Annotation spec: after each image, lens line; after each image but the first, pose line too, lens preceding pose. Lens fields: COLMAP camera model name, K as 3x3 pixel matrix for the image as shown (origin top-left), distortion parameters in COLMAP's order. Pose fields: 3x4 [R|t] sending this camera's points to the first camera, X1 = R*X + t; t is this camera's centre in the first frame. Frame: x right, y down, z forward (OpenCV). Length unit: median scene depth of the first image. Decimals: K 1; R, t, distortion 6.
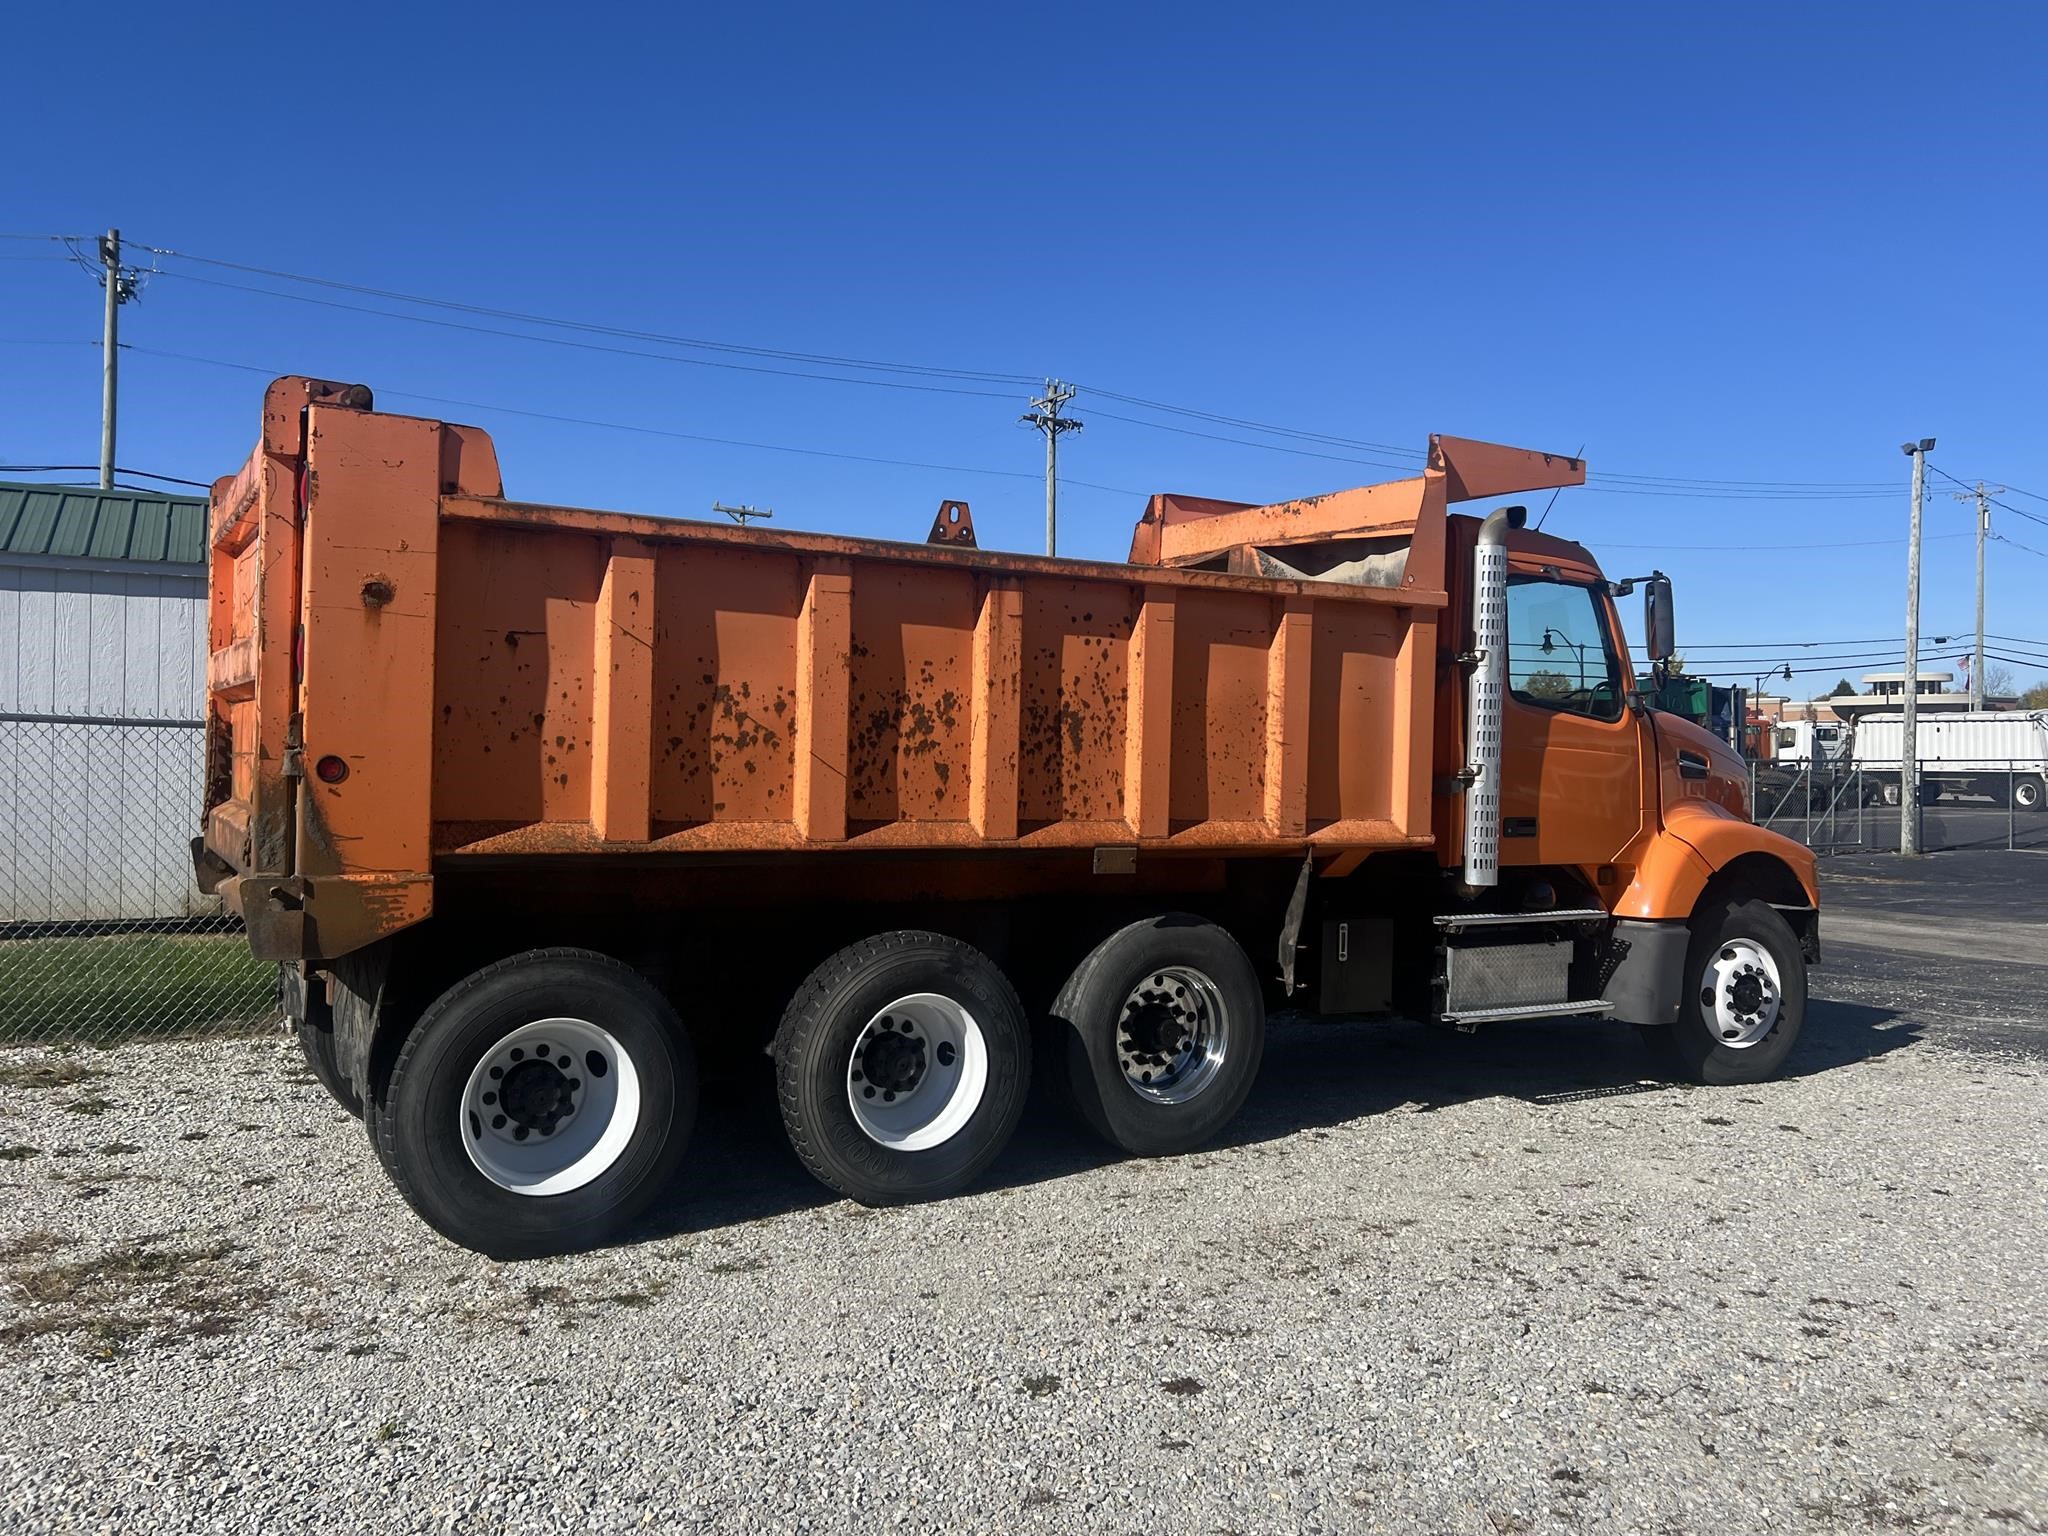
lens RADIAL K [[1569.4, 0, 1011.8], [0, 1569.4, 758.7], [0, 0, 1]] dist [0.036522, -0.013539]
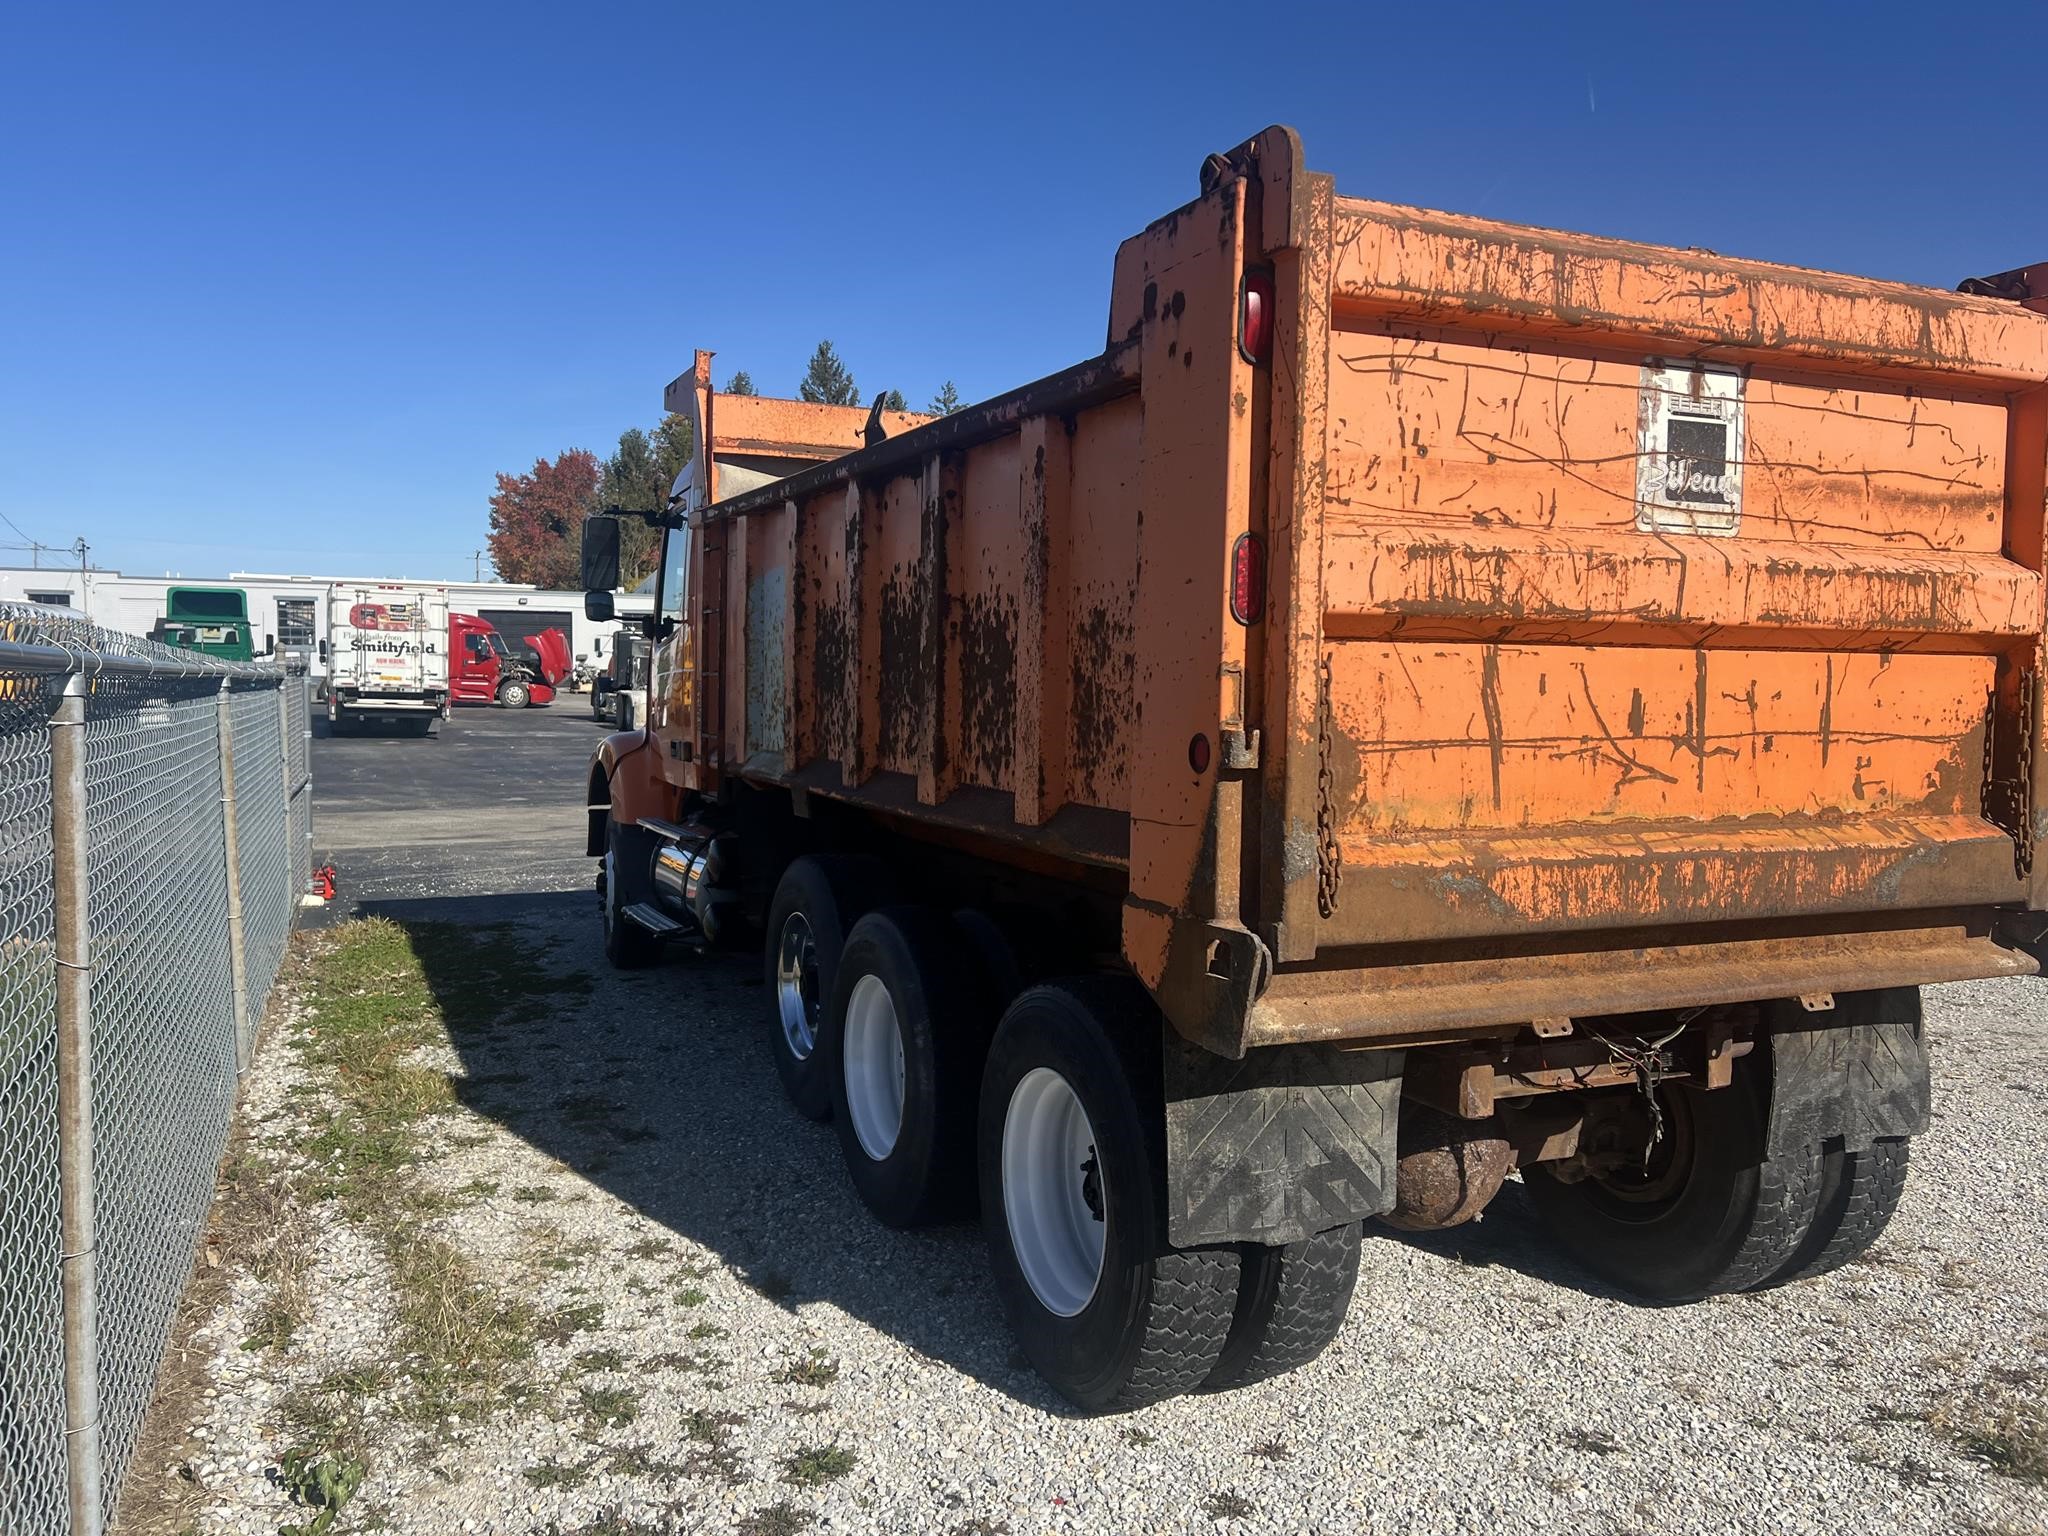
lens RADIAL K [[1569.4, 0, 1011.8], [0, 1569.4, 758.7], [0, 0, 1]] dist [0.036522, -0.013539]
pose [[0.165185, -0.079337, 0.983066, -1.355049], [0.000971, 0.996772, 0.080280, -0.056375], [-0.986262, -0.012307, 0.164728, 1.385164]]
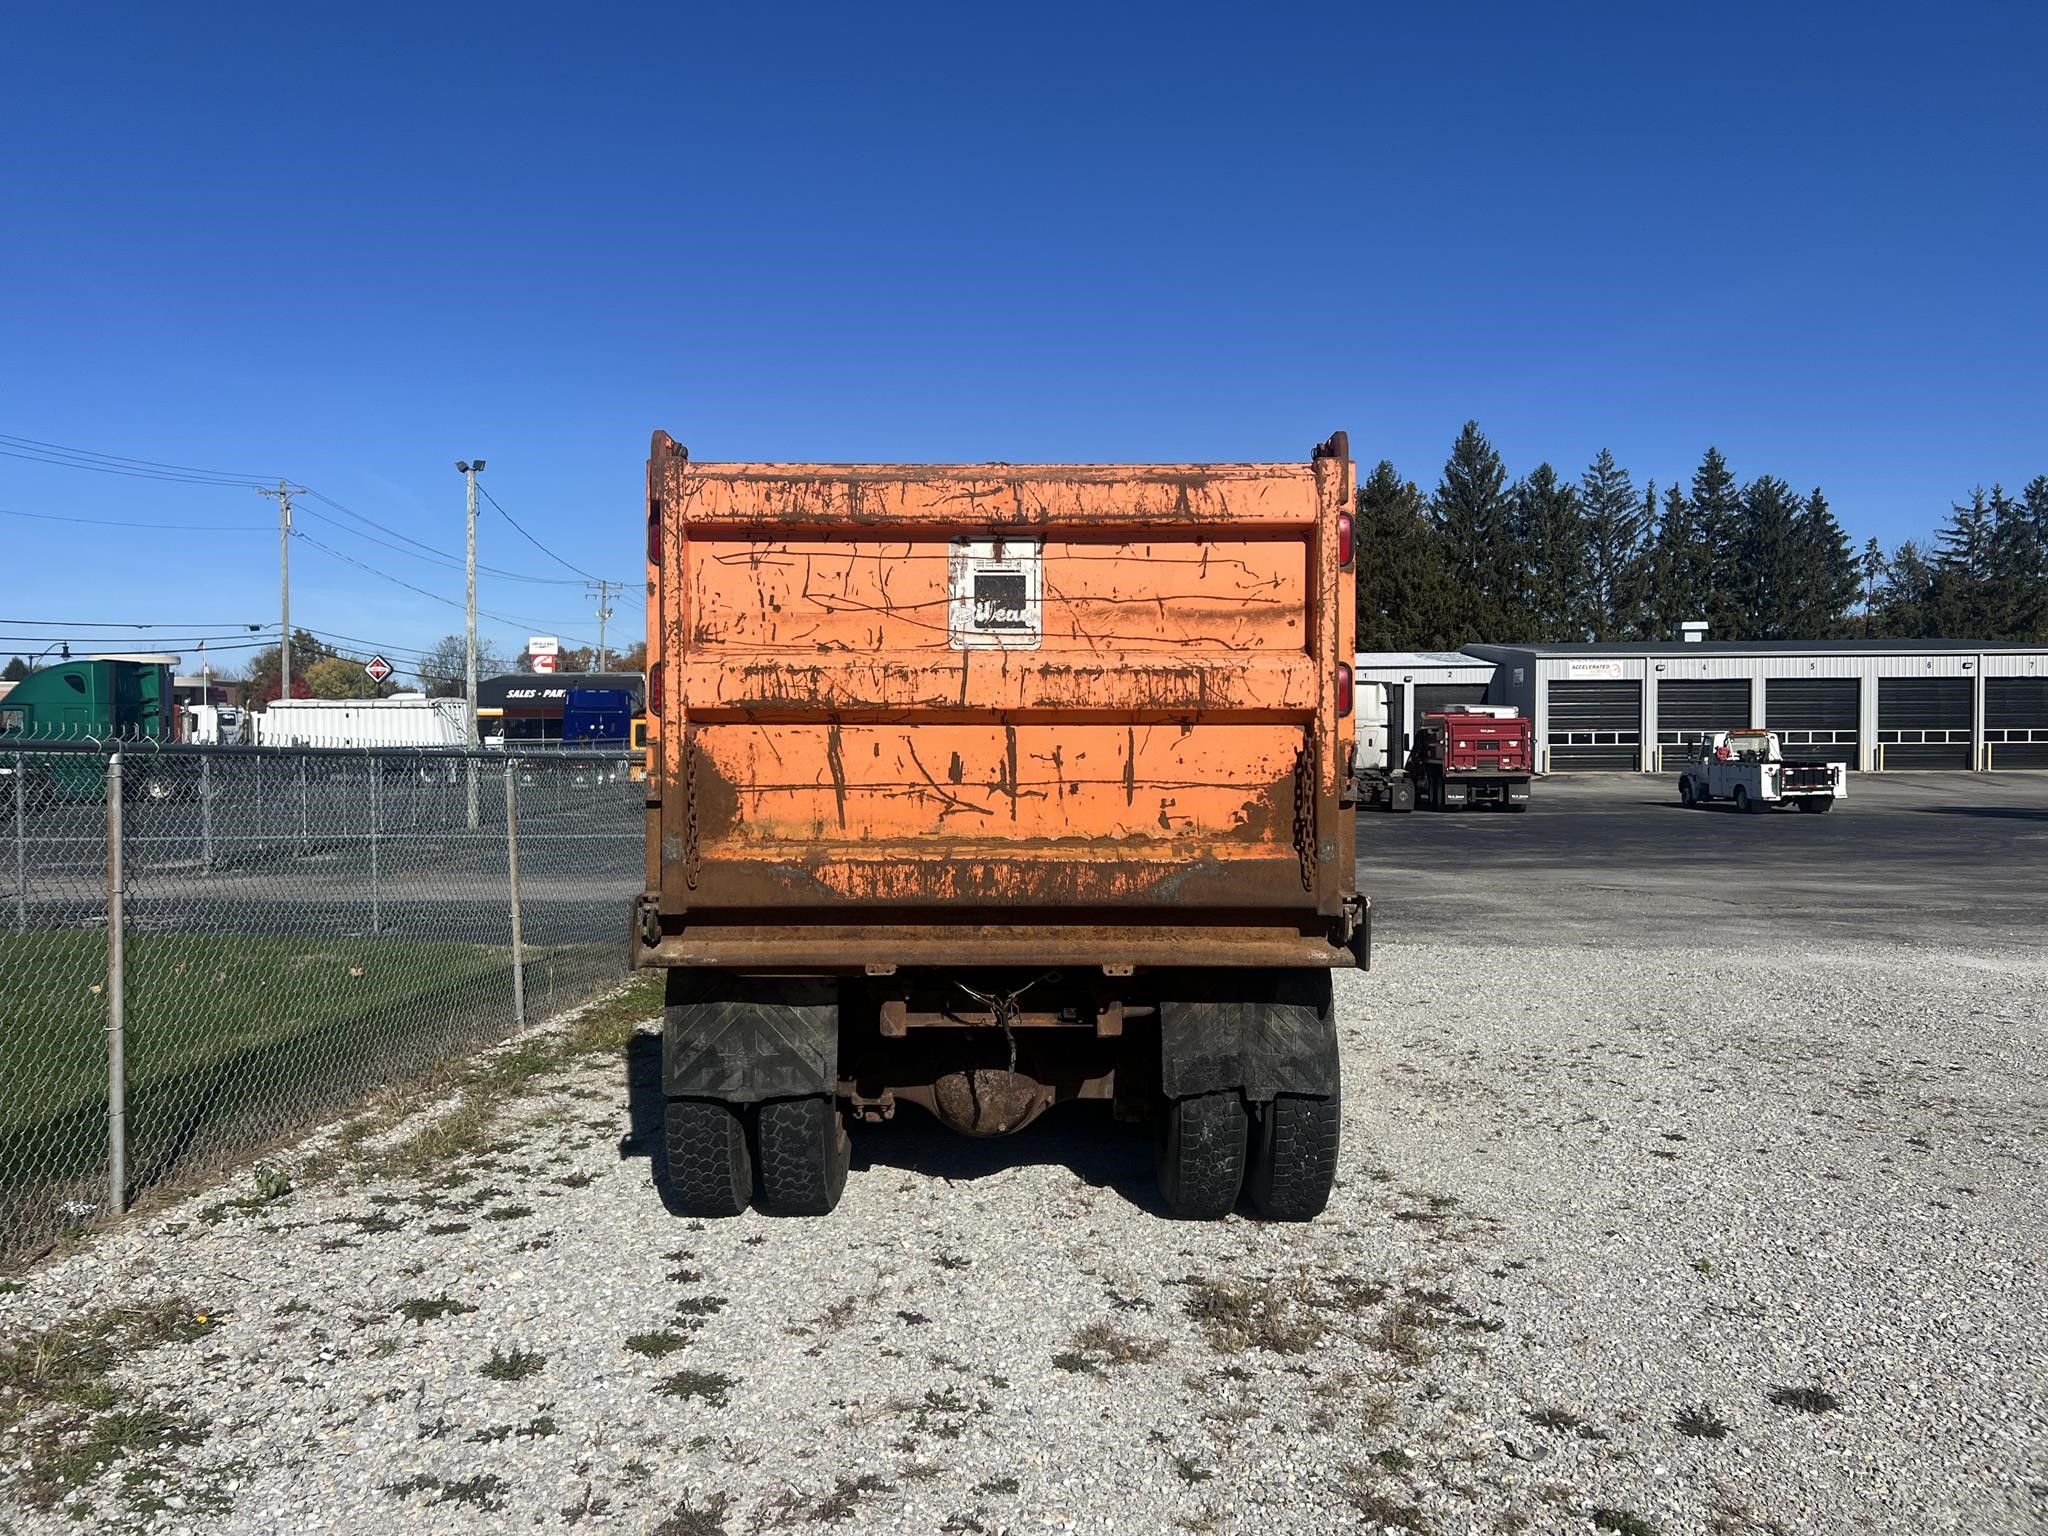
lens RADIAL K [[1538.7, 0, 1024.0], [0, 1538.7, 768.0], [0, 0, 1]] dist [0.206422, -0.525307]
pose [[0.554113, -0.036254, 0.831651, -1.464614], [0.023323, 0.999335, 0.028023, -0.047877], [-0.832114, 0.003869, 0.554591, 0.583935]]
